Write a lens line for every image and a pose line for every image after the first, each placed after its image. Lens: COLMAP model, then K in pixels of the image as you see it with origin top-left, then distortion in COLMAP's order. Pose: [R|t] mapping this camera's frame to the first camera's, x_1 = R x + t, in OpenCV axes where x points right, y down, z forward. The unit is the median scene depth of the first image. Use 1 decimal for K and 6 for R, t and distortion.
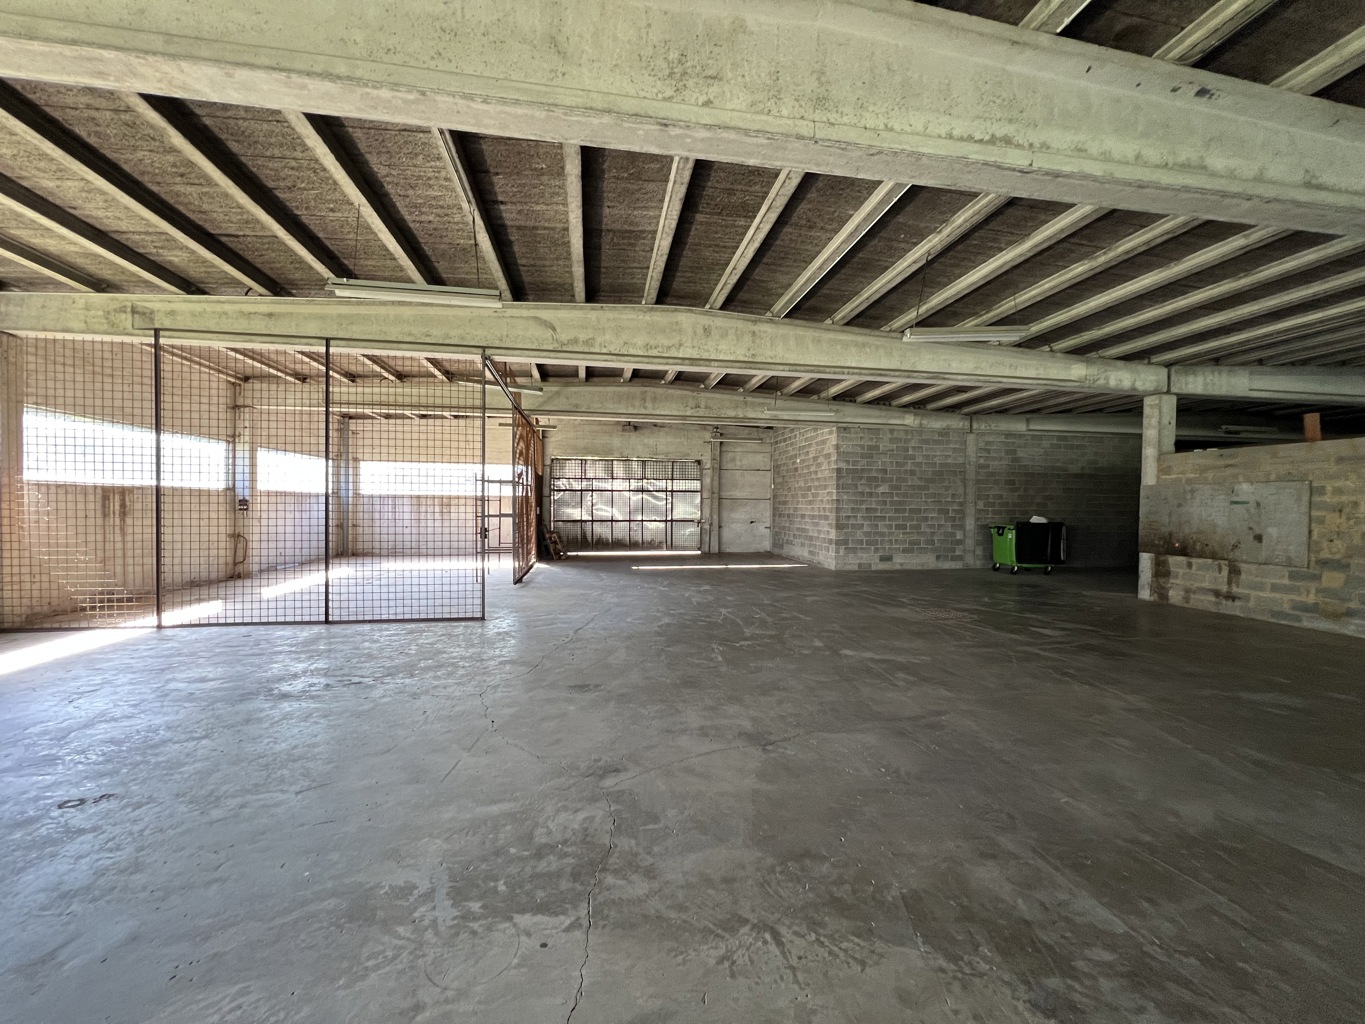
lens RADIAL K [[549.2, 0, 684.4], [0, 549.2, 512.6], [0, 0, 1]] dist [-0.000280, -0.000038]
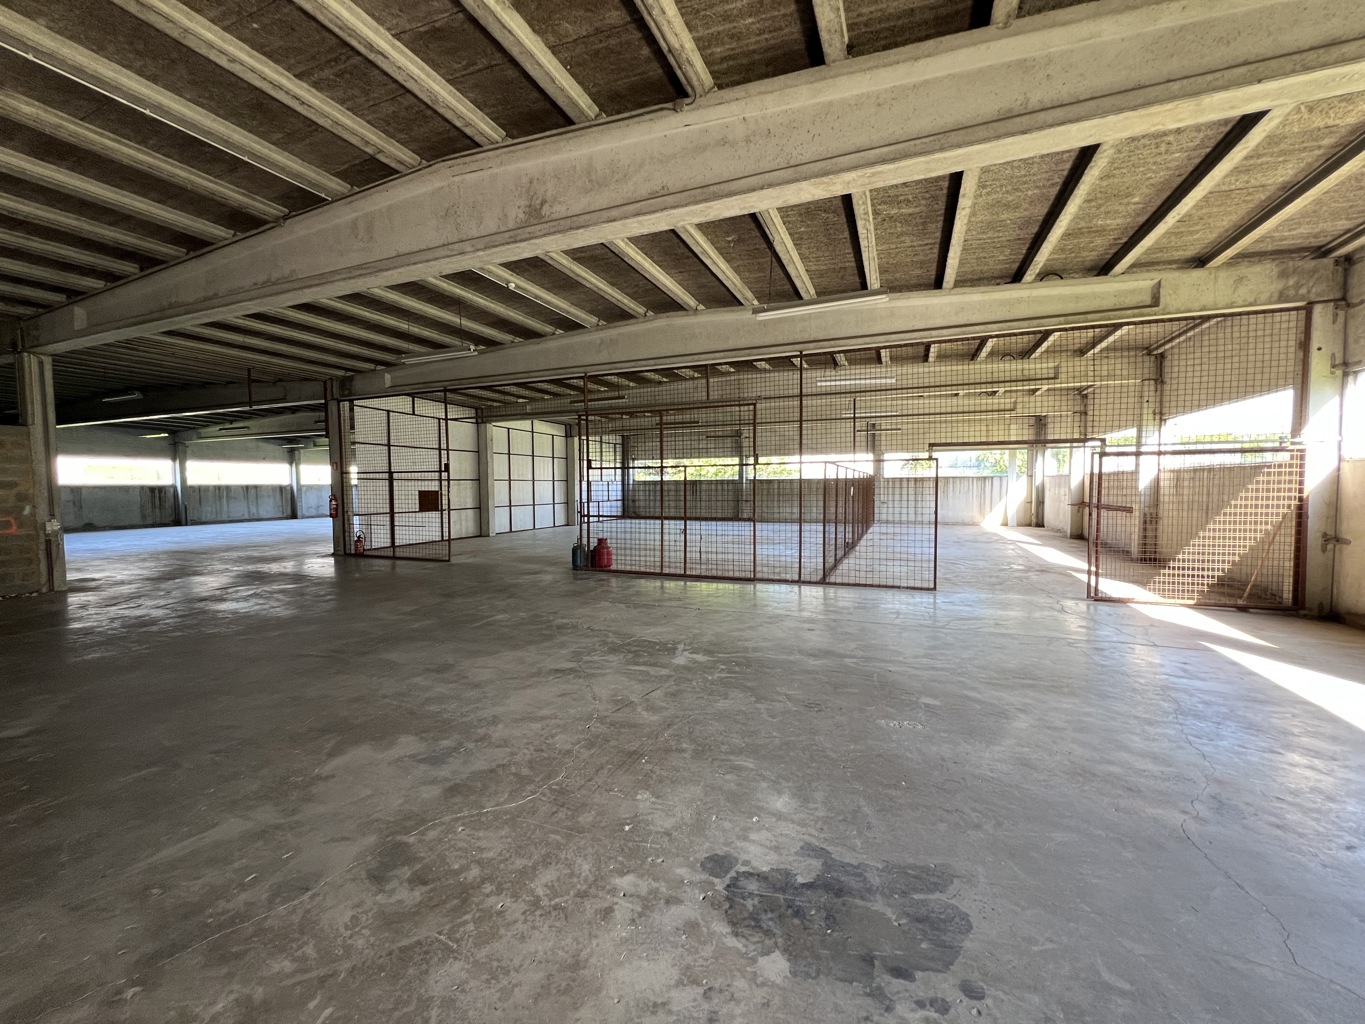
lens RADIAL K [[549.2, 0, 685.5], [0, 549.2, 511.3], [0, 0, 1]] dist [-0.000280, -0.000038]
pose [[-0.852966, -0.024295, 0.521401, -1.434589], [0.008402, 0.998148, 0.060256, -0.033452], [-0.521899, 0.055777, -0.851182, 2.533192]]
